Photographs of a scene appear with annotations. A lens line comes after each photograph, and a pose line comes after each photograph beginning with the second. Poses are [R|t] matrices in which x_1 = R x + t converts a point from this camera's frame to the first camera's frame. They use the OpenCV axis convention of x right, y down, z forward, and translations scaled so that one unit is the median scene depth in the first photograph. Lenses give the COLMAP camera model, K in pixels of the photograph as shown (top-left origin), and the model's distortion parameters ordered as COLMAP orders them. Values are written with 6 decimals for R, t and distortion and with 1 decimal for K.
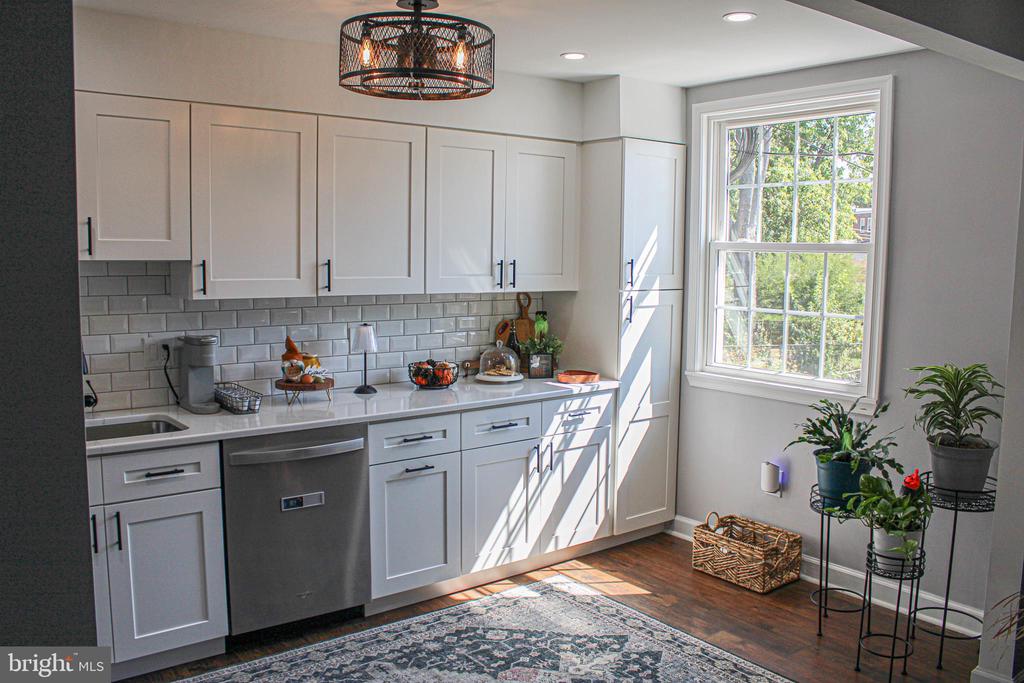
lens RADIAL K [[858.6, 0, 511.1], [0, 858.6, 344.5], [0, 0, 1]] dist [-0.152164, 0.137204]
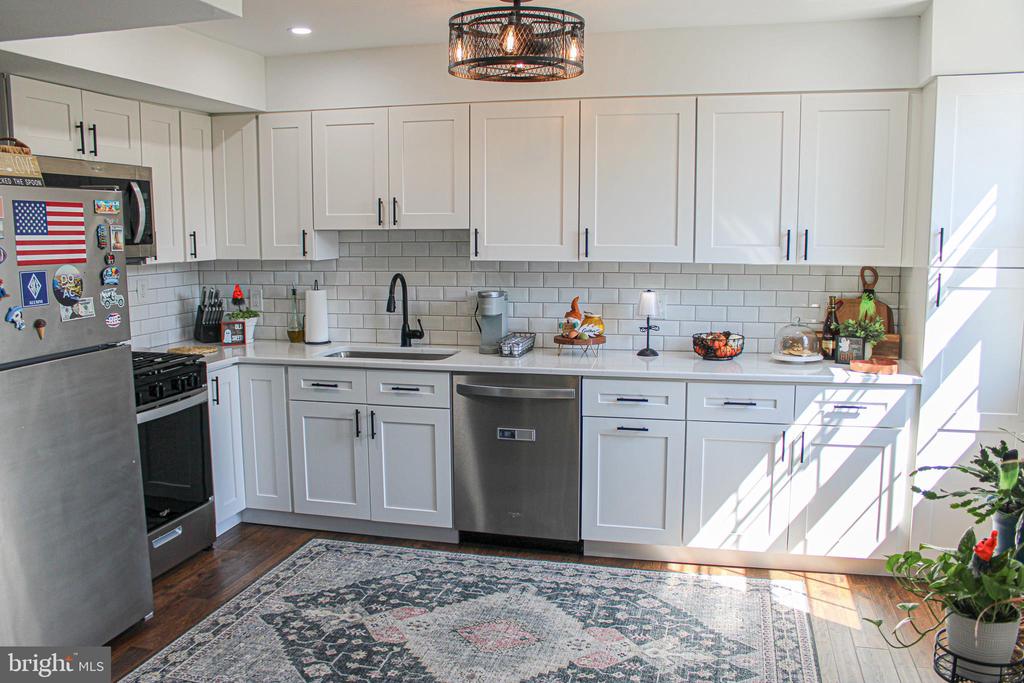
lens RADIAL K [[858.6, 0, 508.5], [0, 858.6, 344.9], [0, 0, 1]] dist [-0.152164, 0.137204]
pose [[0.615883, 0.089586, -0.782727, 0.595426], [-0.075947, 0.995638, 0.054196, -0.001269], [0.784168, 0.026068, 0.620000, 0.228790]]
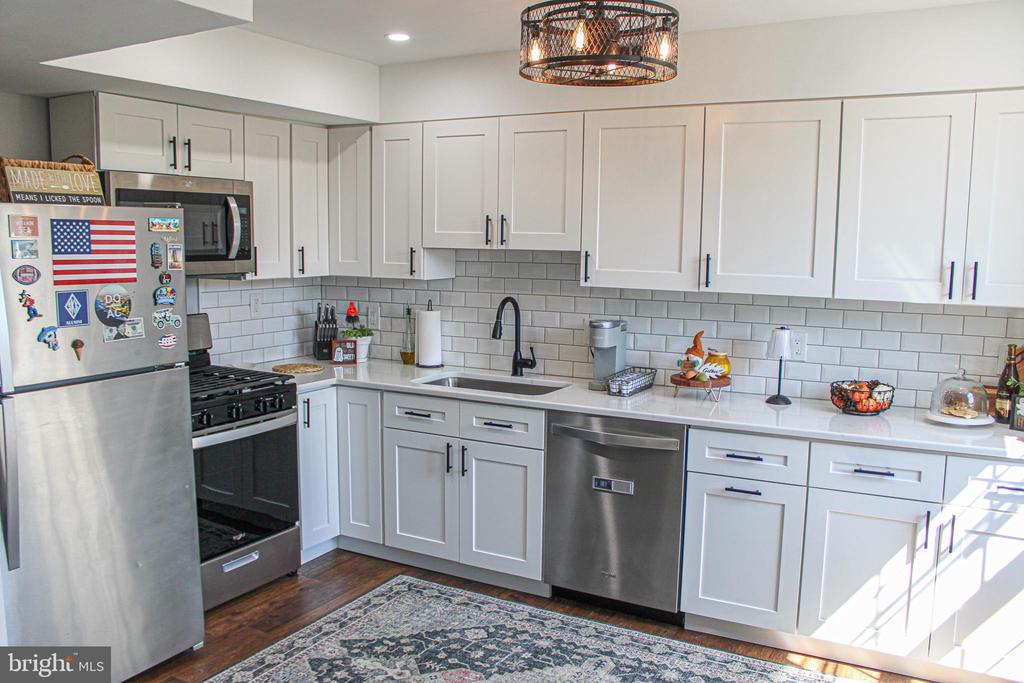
lens RADIAL K [[858.6, 0, 508.4], [0, 858.6, 348.5], [0, 0, 1]] dist [-0.152164, 0.137204]
pose [[0.396368, 0.108048, -0.911711, 0.572016], [-0.108740, 0.991586, 0.070239, -0.035975], [0.911629, 0.071299, 0.404782, 0.403931]]
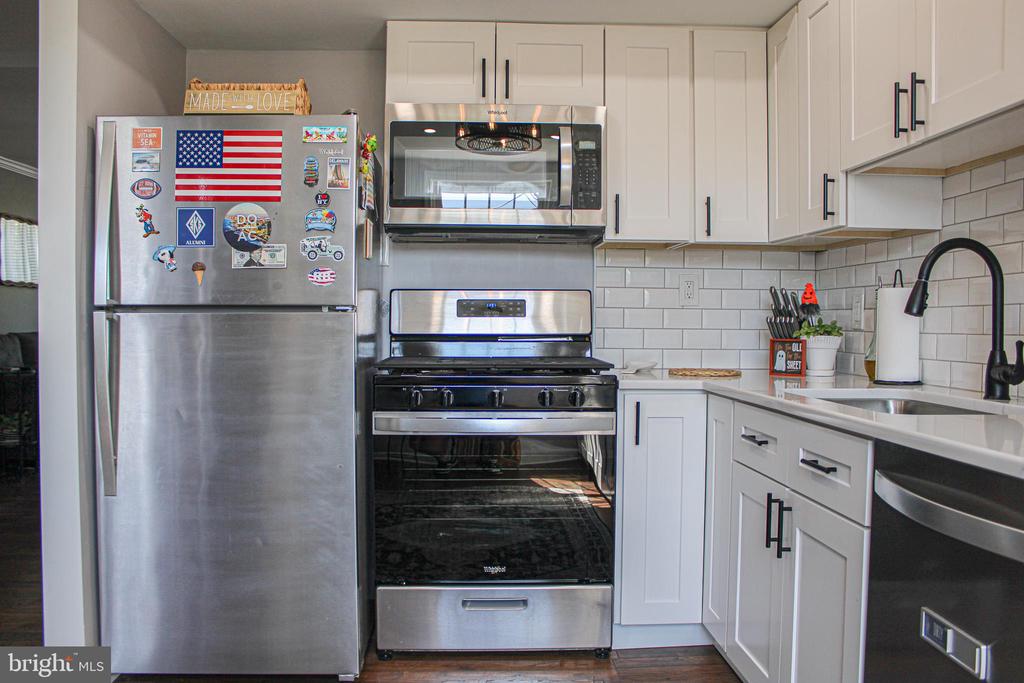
lens RADIAL K [[858.6, 0, 520.4], [0, 858.6, 347.0], [0, 0, 1]] dist [-0.152164, 0.137204]
pose [[-0.566309, 0.005050, -0.824177, 0.169505], [-0.104544, 0.991464, 0.077910, 0.035039], [0.817536, 0.130284, -0.560947, 0.928802]]
